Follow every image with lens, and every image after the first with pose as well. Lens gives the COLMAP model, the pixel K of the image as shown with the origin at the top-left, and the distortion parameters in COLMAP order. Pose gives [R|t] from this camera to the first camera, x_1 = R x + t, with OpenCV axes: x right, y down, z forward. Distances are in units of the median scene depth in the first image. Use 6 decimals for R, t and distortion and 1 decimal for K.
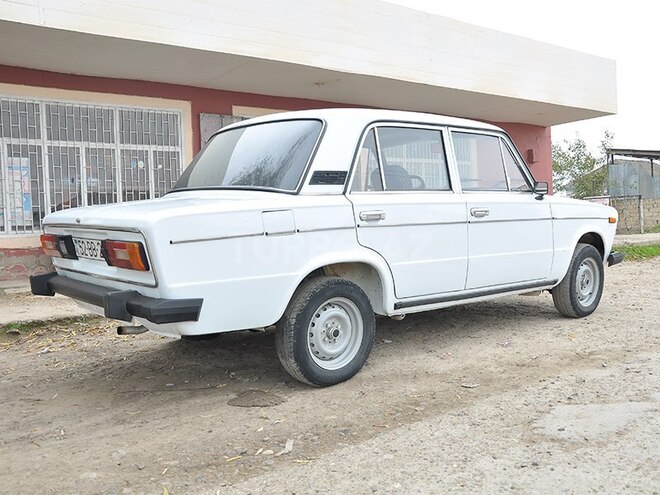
lens RADIAL K [[649.7, 0, 330.0], [0, 649.7, 247.5], [0, 0, 1]] dist [-0.016170, -0.007949]
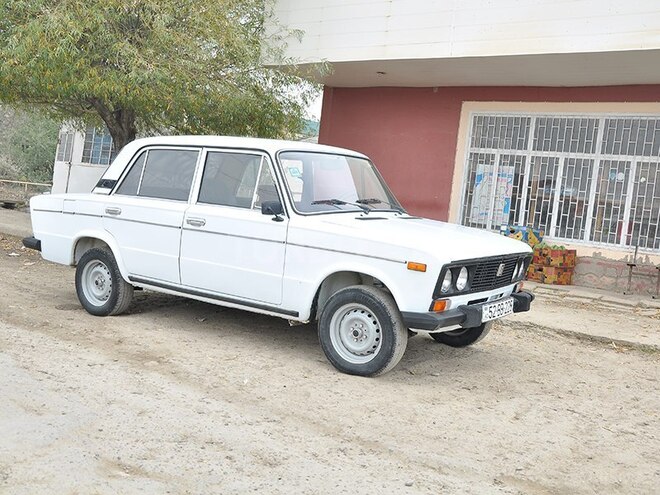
lens RADIAL K [[706.8, 0, 330.0], [0, 706.8, 247.5], [0, 0, 1]] dist [-0.003307, -0.008607]
pose [[0.273976, 0.128036, -0.953176, 0.623043], [-0.145201, 0.985245, 0.090608, -0.065355], [0.950712, 0.113577, 0.288524, 0.361233]]
